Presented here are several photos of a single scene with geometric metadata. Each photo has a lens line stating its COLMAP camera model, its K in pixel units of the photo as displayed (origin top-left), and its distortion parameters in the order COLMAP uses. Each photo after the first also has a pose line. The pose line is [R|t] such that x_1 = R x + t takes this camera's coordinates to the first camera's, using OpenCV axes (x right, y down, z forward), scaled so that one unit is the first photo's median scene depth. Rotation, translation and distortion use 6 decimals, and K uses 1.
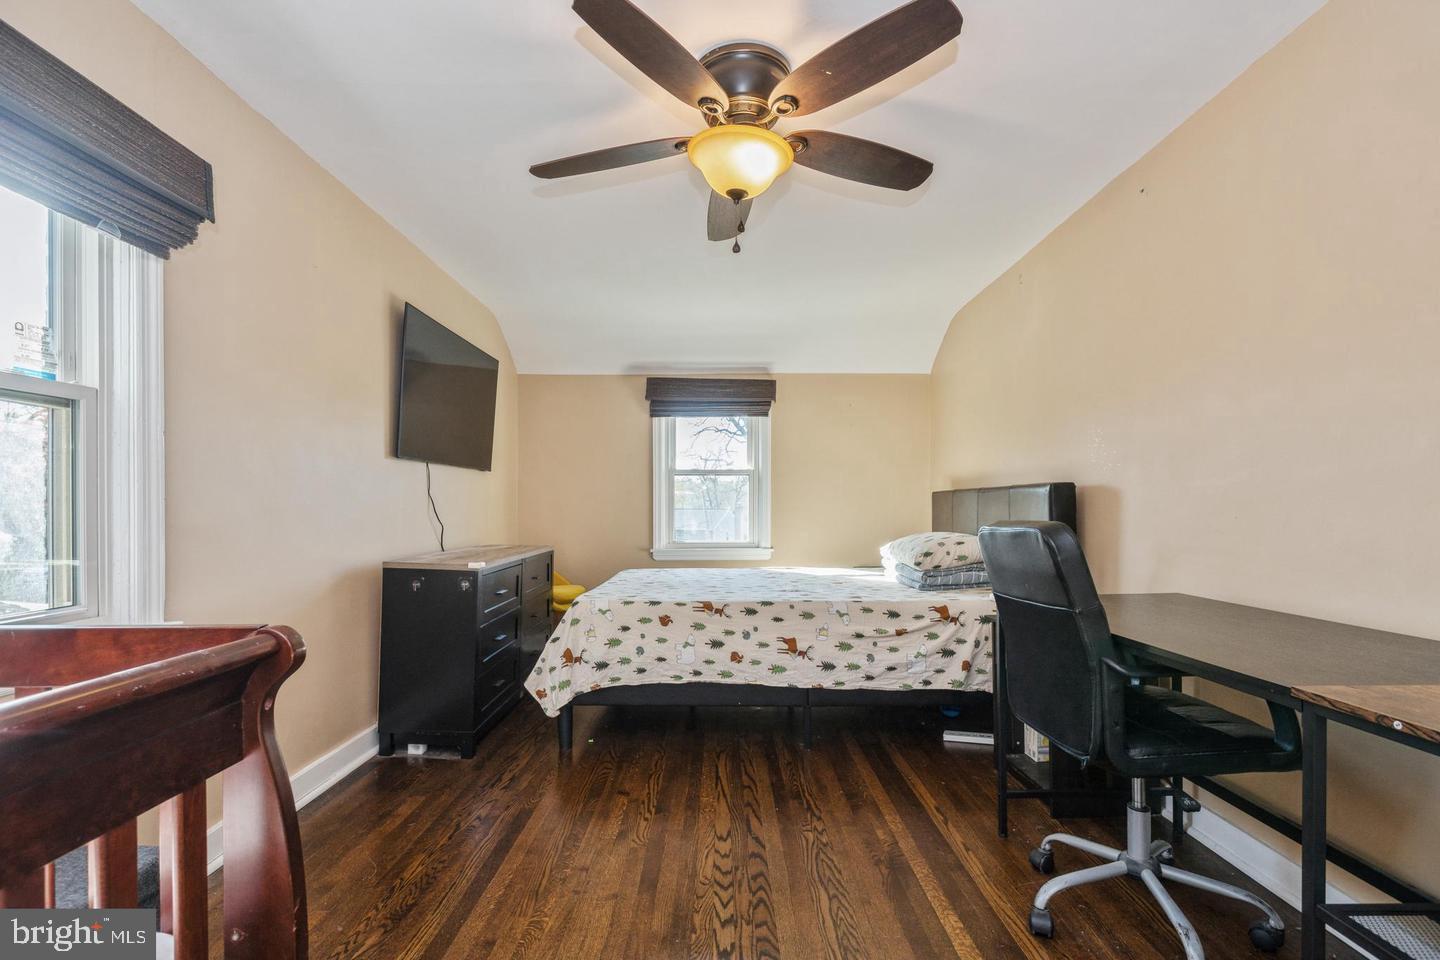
lens RADIAL K [[660.9, 0, 710.1], [0, 660.9, 510.9], [0, 0, 1]] dist [-0.004963, 0.003380]
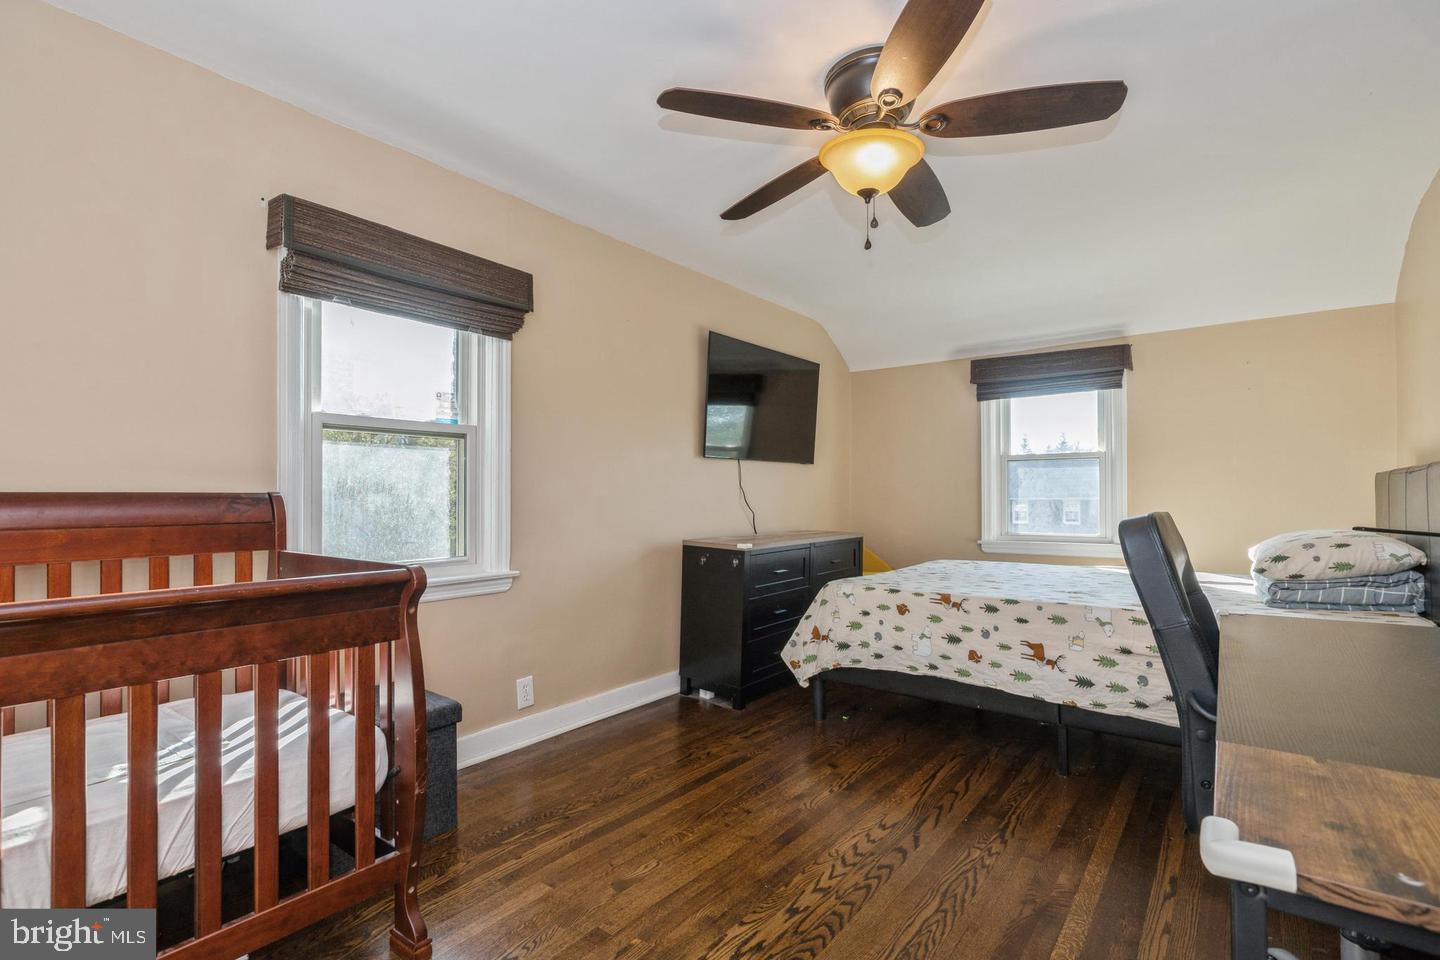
lens RADIAL K [[660.9, 0, 710.0], [0, 660.9, 484.6], [0, 0, 1]] dist [-0.004963, 0.003380]
pose [[0.791704, -0.014085, -0.610743, 0.318606], [-0.000059, 0.999732, -0.023131, 0.000068], [0.610906, 0.018349, 0.791491, 0.027121]]
